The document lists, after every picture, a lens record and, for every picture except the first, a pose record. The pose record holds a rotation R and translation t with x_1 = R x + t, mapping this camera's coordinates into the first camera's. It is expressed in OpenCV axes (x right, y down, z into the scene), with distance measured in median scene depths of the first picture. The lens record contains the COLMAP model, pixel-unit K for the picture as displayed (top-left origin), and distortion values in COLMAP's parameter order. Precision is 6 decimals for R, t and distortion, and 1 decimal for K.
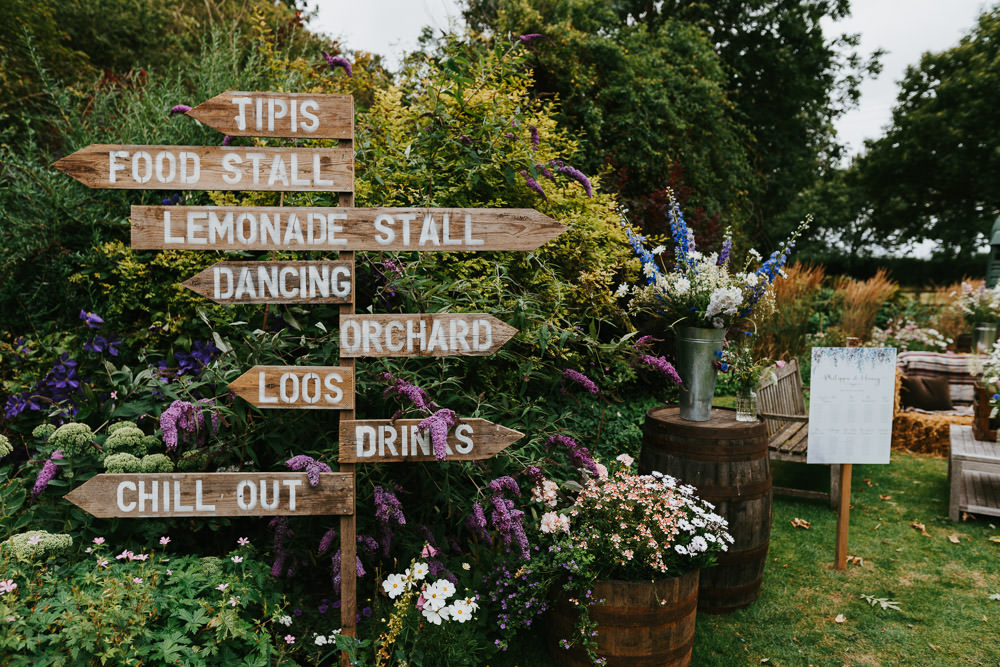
lens RADIAL K [[729.5, 0, 500.0], [0, 729.5, 333.5], [0, 0, 1]] dist [0.005312, 0.001621]
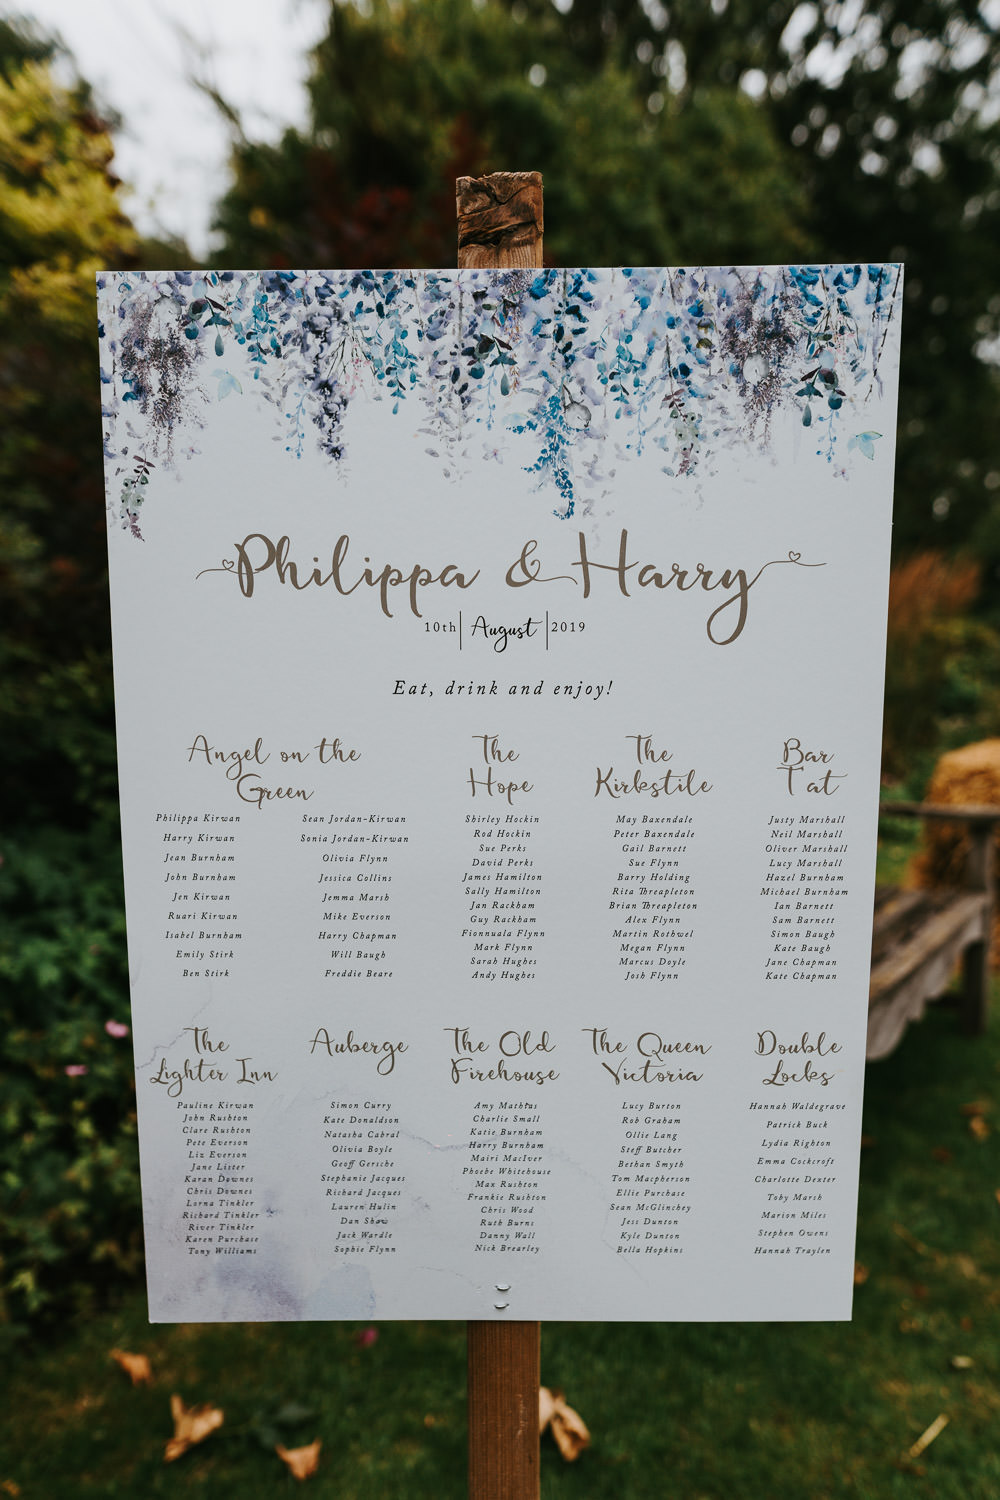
lens RADIAL K [[1094.3, 0, 500.0], [0, 1094.3, 750.0], [0, 0, 1]] dist [0.005312, 0.001621]
pose [[0.999923, -0.001988, -0.012229, 0.459014], [0.002414, 0.999388, 0.034896, 0.077229], [0.012152, -0.034923, 0.999316, 0.794492]]
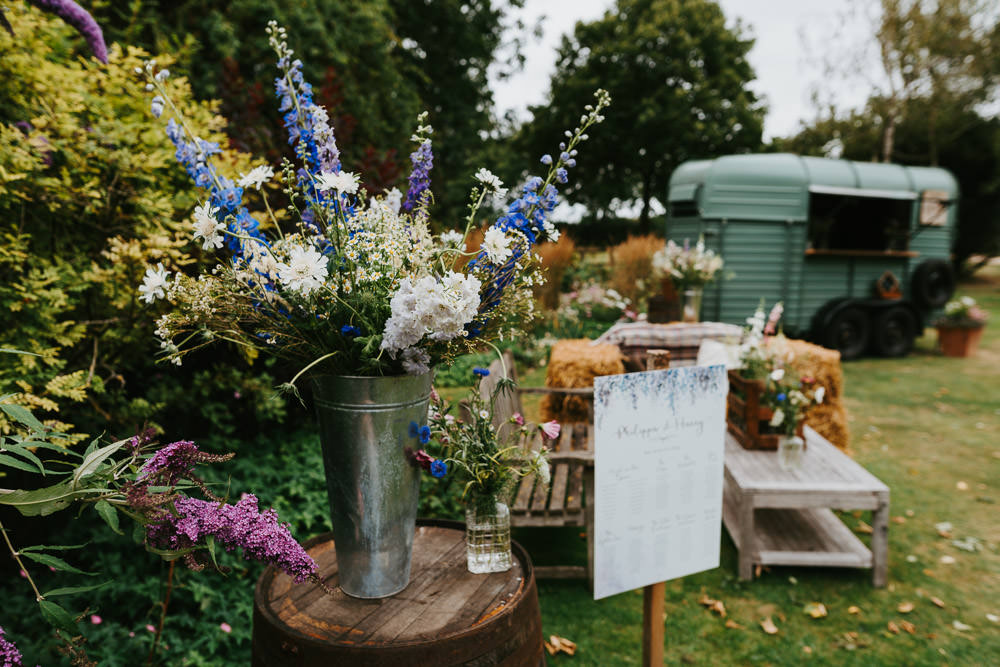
lens RADIAL K [[729.5, 0, 500.0], [0, 729.5, 333.5], [0, 0, 1]] dist [0.005312, 0.001621]
pose [[0.909492, -0.078696, 0.408205, 0.156147], [0.061286, 0.996572, 0.055576, -0.040854], [-0.411179, -0.025529, 0.911197, 0.537248]]
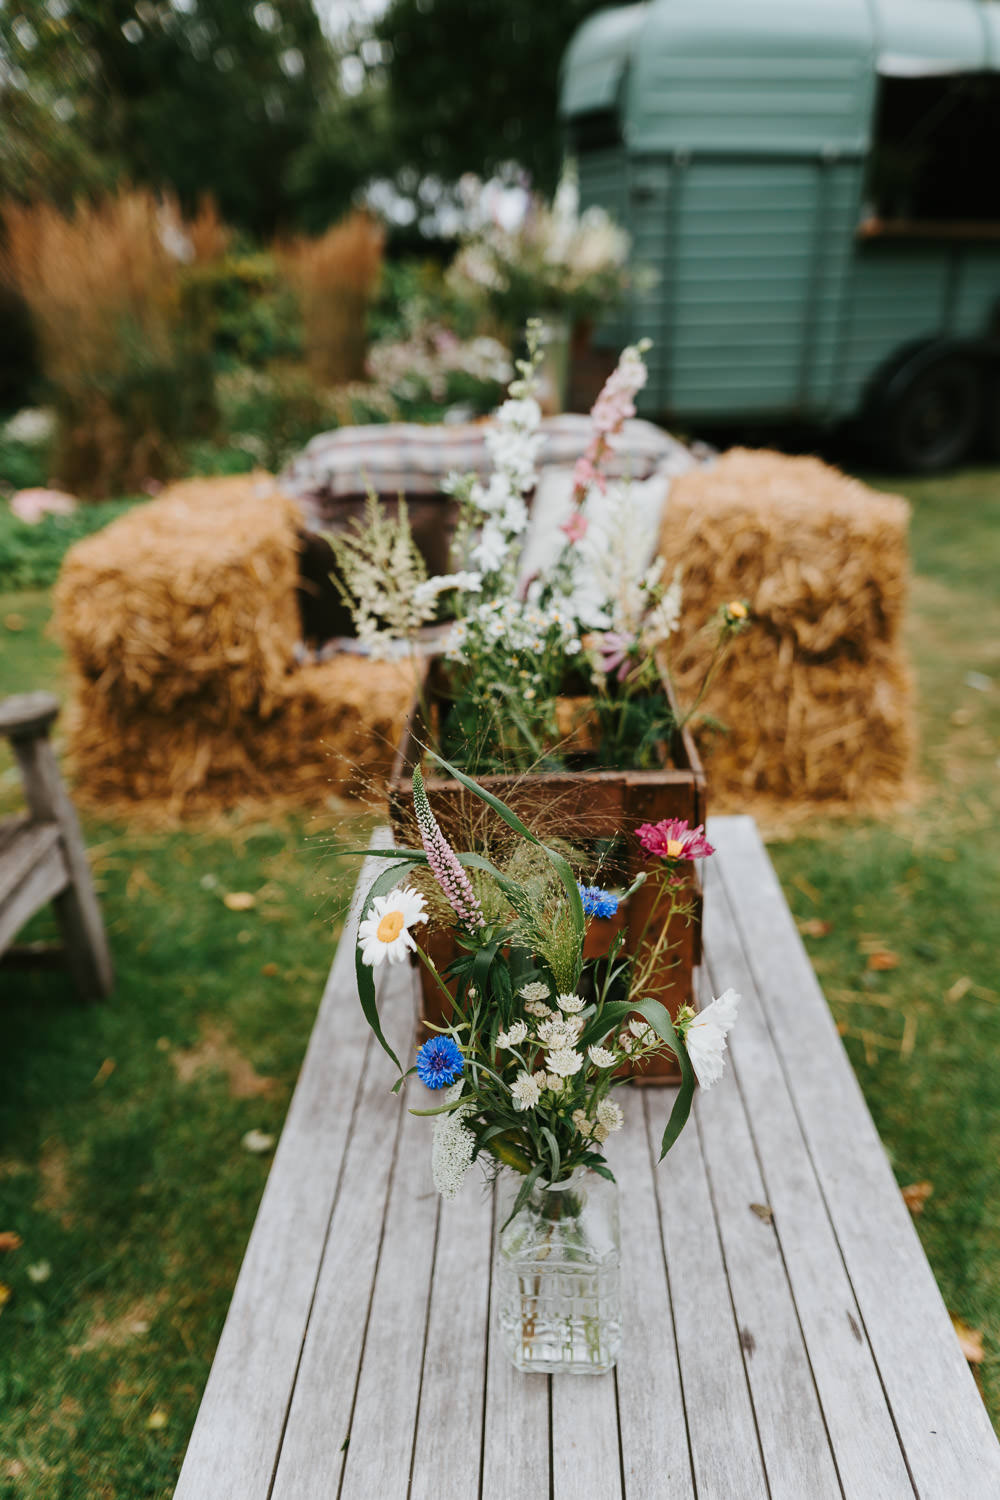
lens RADIAL K [[1033.7, 0, 500.0], [0, 1033.7, 750.0], [0, 0, 1]] dist [0.008331, 0.003586]
pose [[0.875927, -0.250908, 0.412064, 0.765926], [0.096190, 0.927798, 0.360470, -0.005264], [-0.472757, -0.276108, 0.836818, 1.062013]]
